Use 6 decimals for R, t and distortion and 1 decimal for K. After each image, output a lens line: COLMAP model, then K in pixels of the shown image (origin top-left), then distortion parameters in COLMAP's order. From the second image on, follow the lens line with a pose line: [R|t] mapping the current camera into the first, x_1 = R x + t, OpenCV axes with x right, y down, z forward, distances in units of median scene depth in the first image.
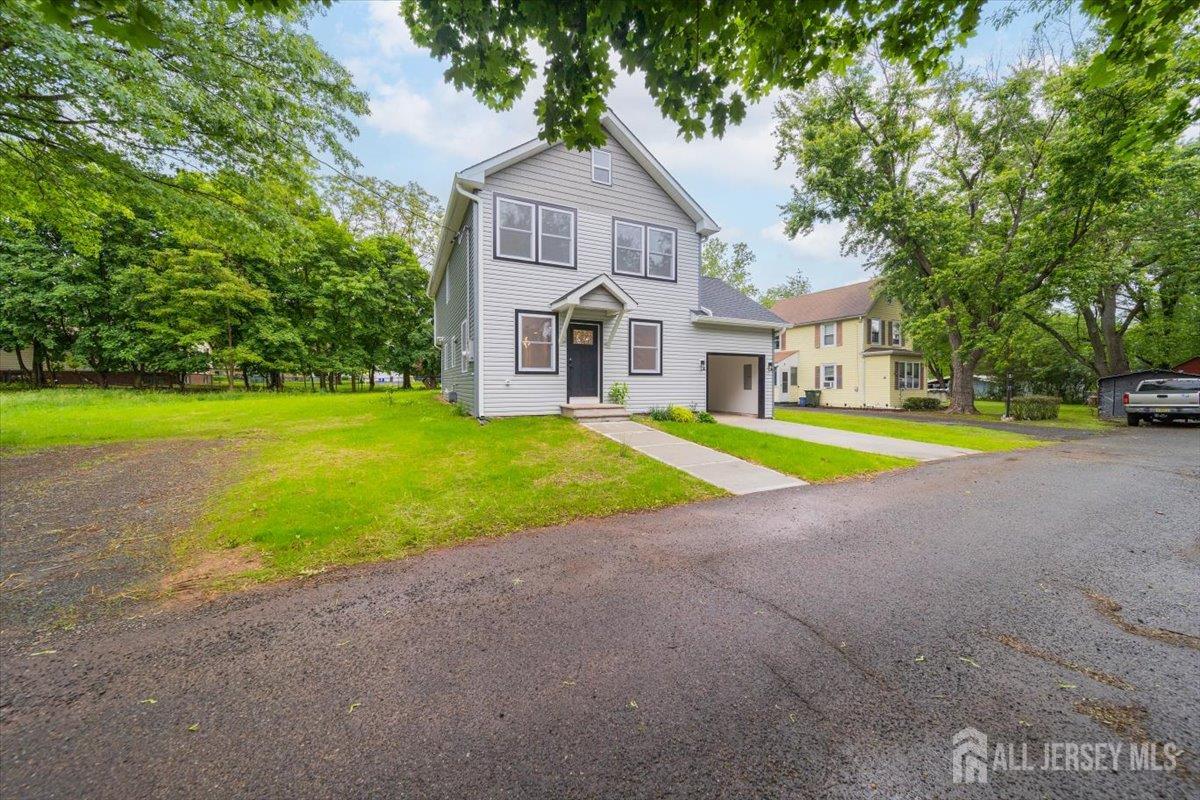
lens RADIAL K [[422.0, 0, 592.1], [0, 422.0, 385.1], [0, 0, 1]] dist [0.006621, 0.000035]
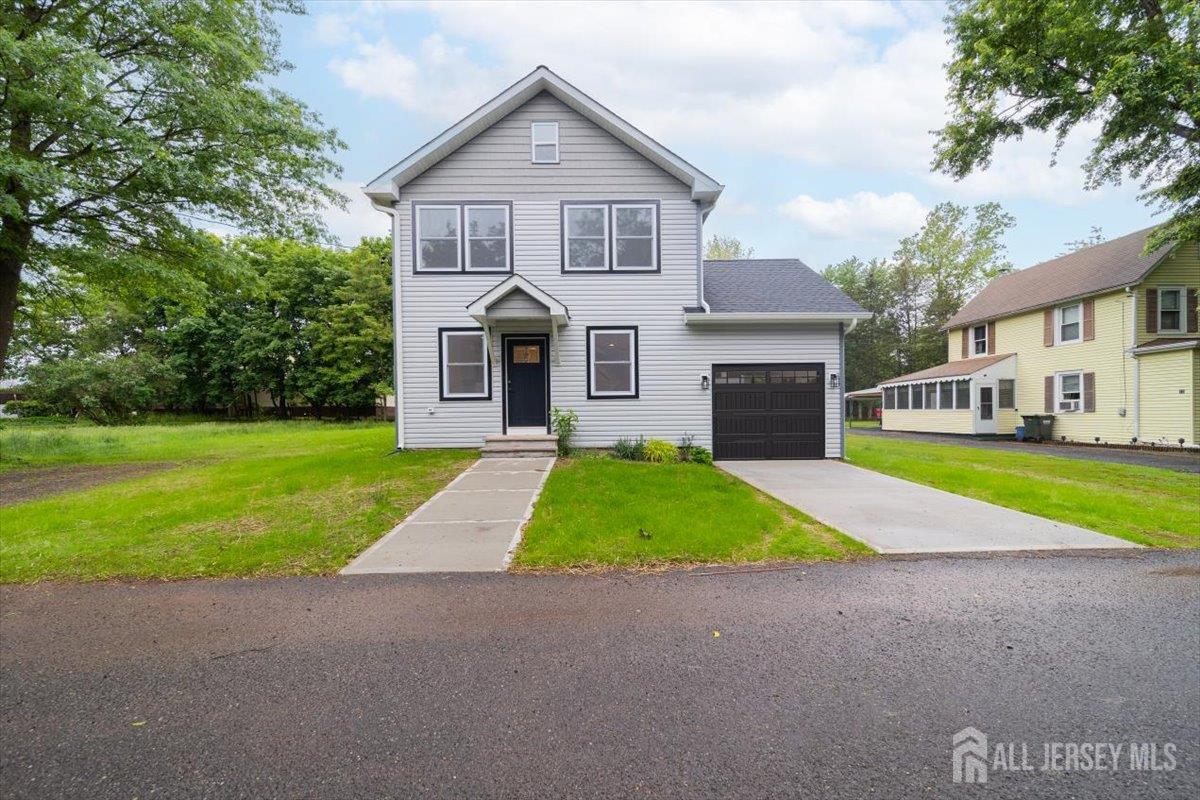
lens RADIAL K [[456.9, 0, 601.9], [0, 456.9, 415.4], [0, 0, 1]] dist [0.006423, 0.000090]
pose [[0.906554, -0.010573, -0.421957, 0.367462], [0.012658, 0.999918, 0.002139, 0.004469], [0.421899, -0.007280, 0.906614, 0.186625]]
